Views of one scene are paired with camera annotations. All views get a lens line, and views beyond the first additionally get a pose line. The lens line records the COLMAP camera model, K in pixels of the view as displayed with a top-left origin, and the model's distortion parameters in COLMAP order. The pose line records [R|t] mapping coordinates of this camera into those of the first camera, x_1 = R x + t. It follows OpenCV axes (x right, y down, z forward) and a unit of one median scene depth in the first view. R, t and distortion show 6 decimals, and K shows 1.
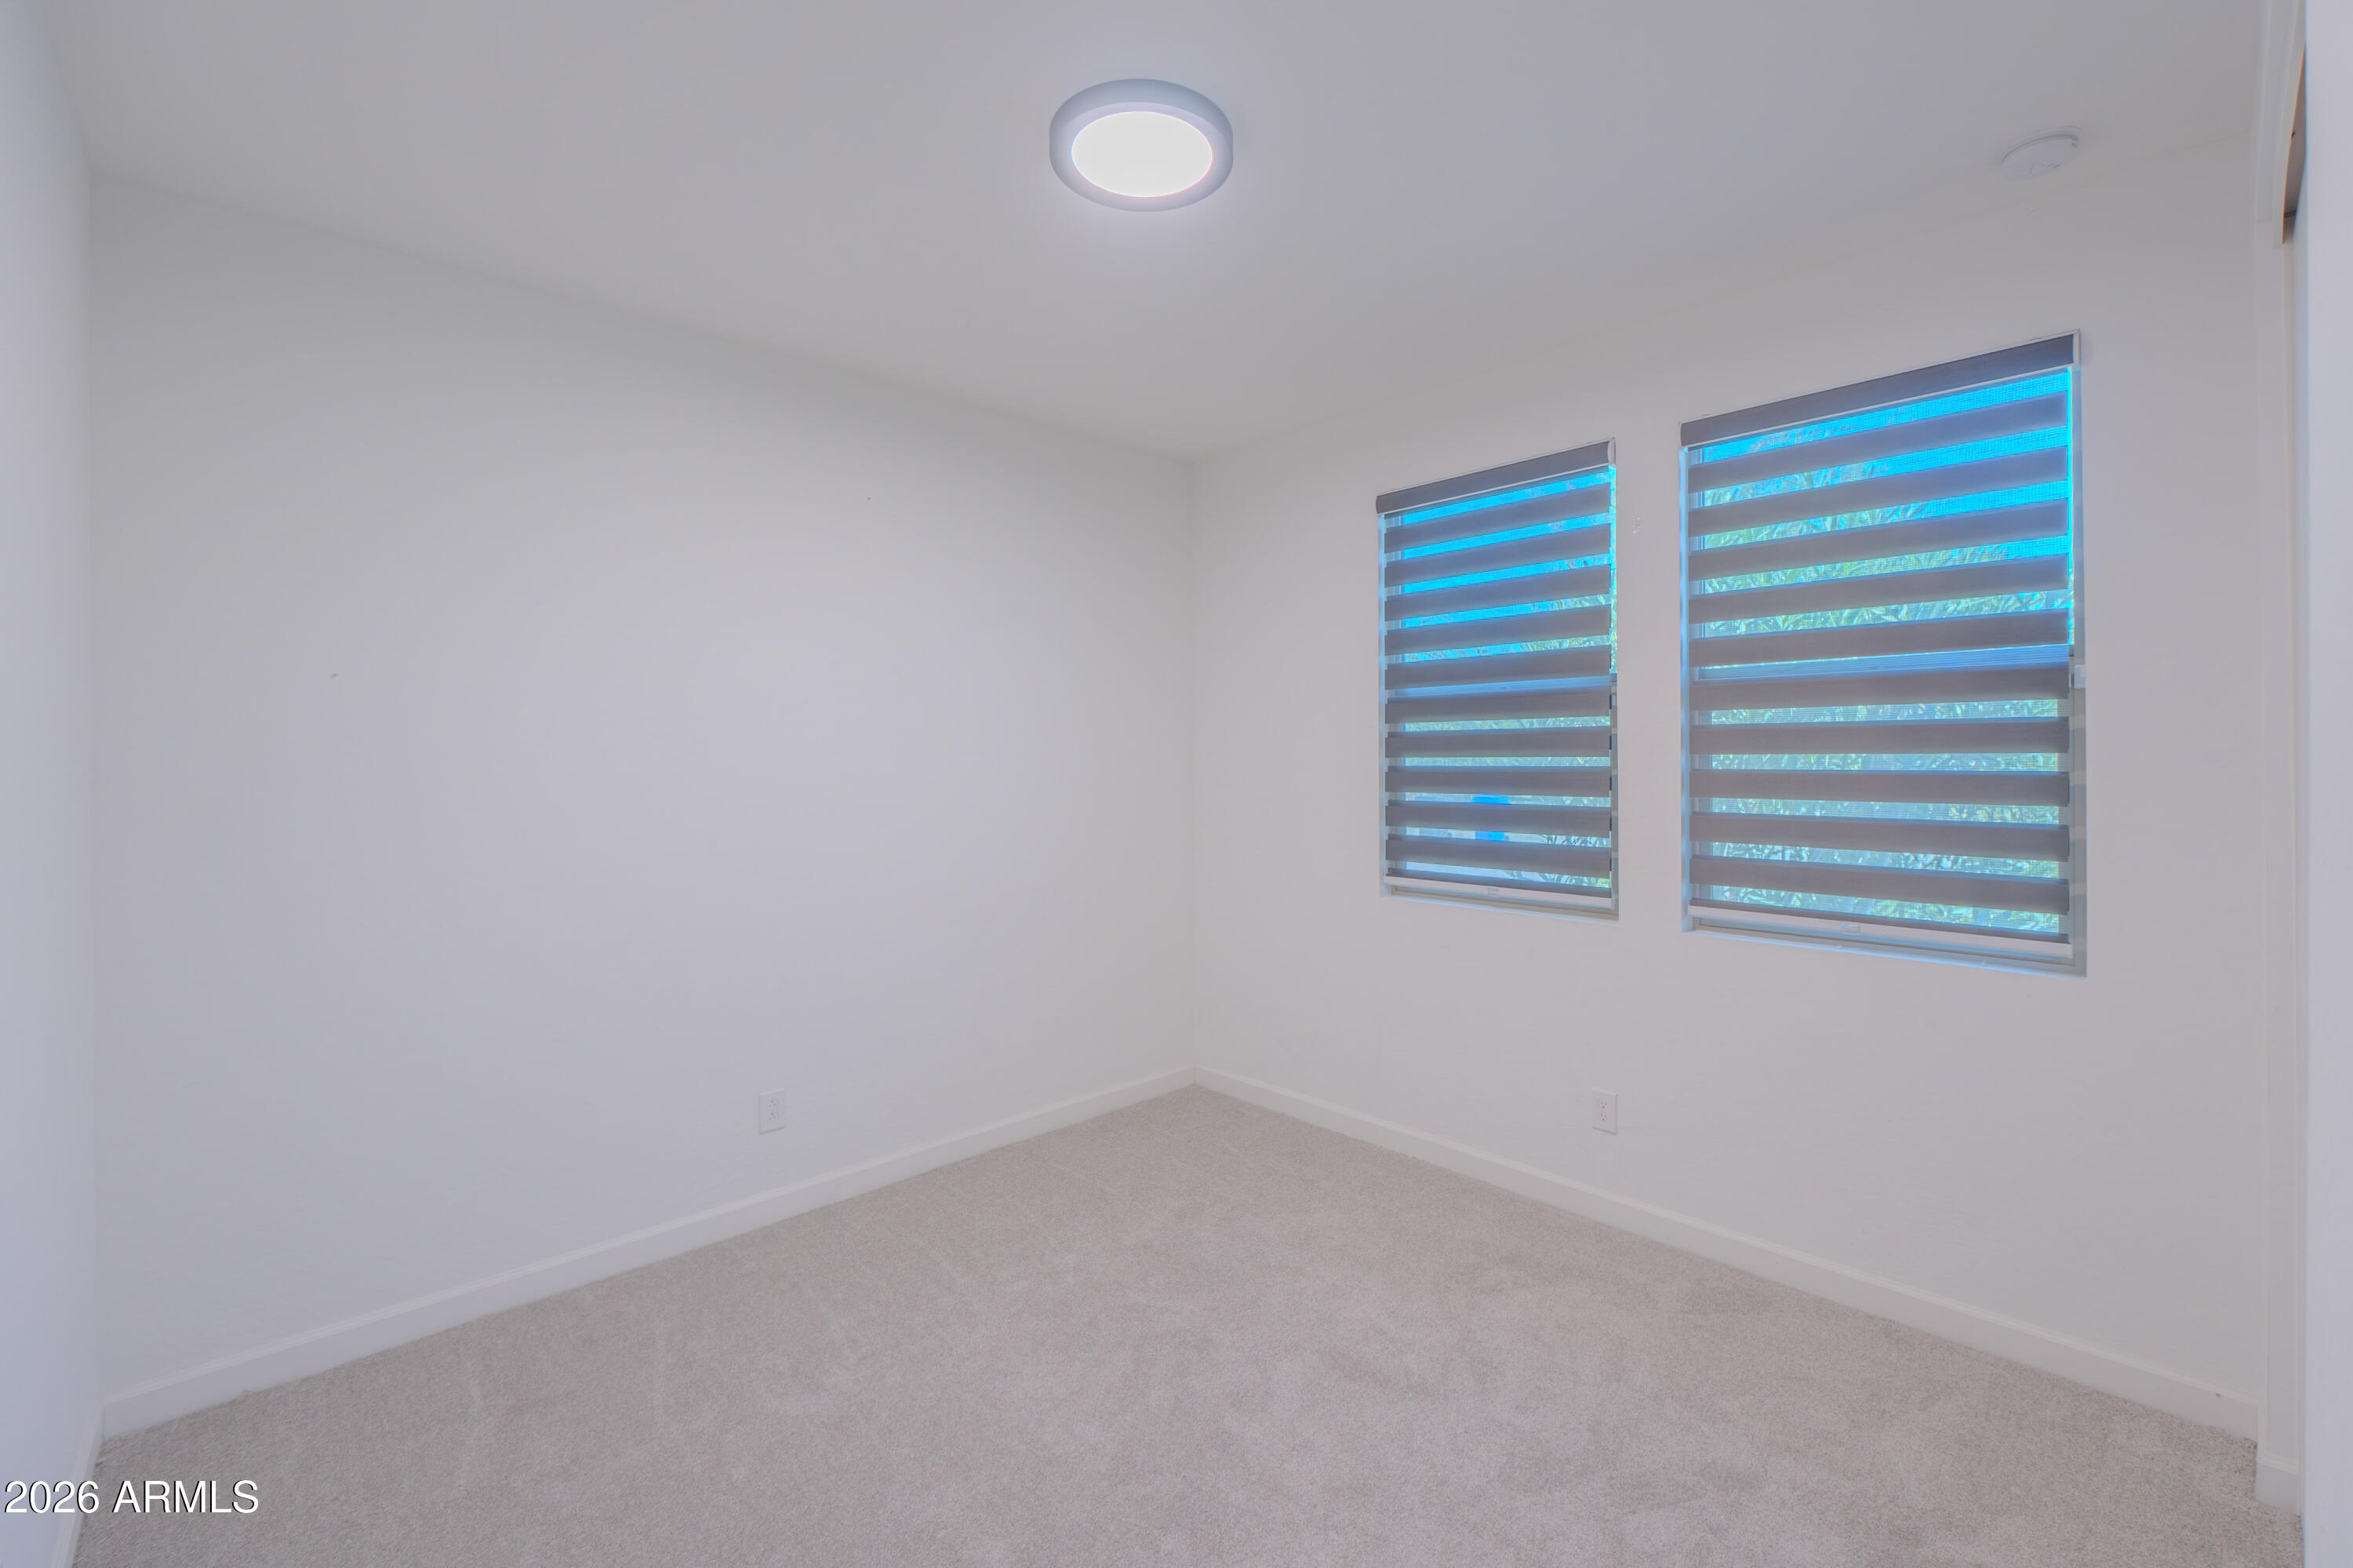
lens RADIAL K [[1027.2, 0, 1172.8], [0, 1027.2, 730.0], [0, 0, 1]] dist [0.034376, 0.000030]
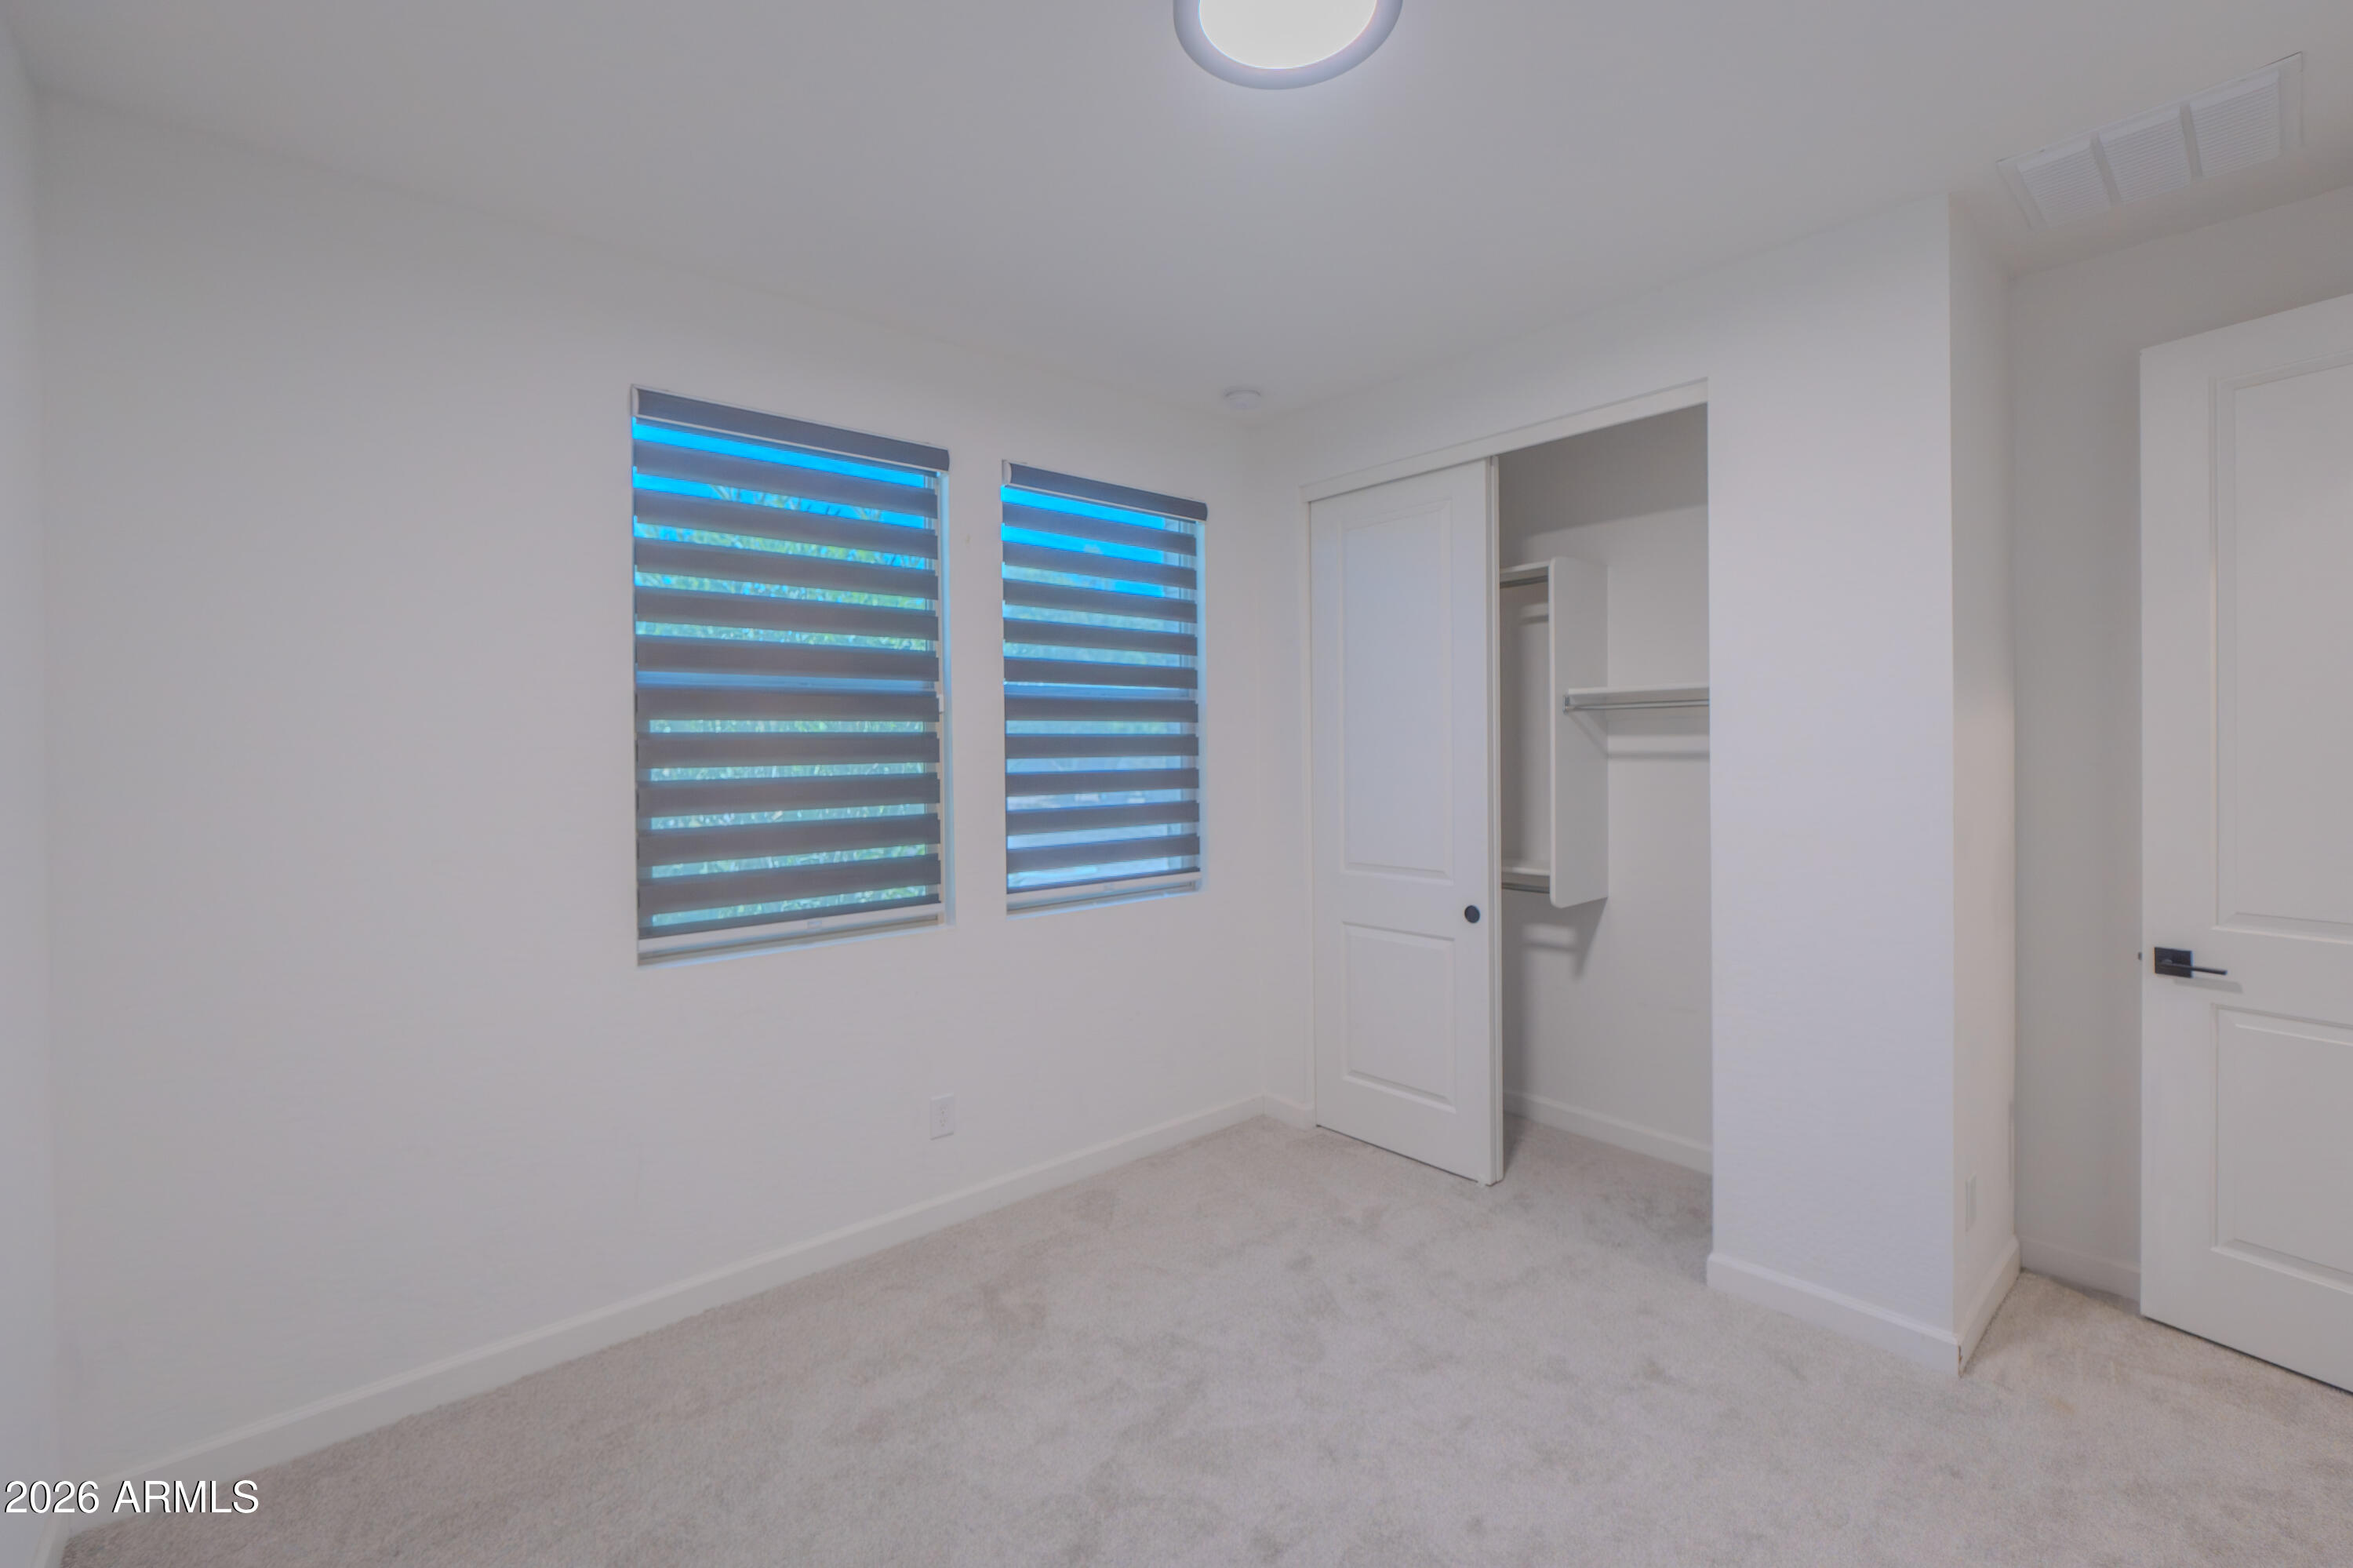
lens RADIAL K [[1003.1, 0, 1192.7], [0, 1003.1, 762.9], [0, 0, 1]] dist [-0.002925, -0.000151]
pose [[0.035339, -0.000183, 0.999375, -0.490900], [-0.007605, 0.999971, 0.000452, 0.021350], [-0.999346, -0.007616, 0.035337, 0.655476]]
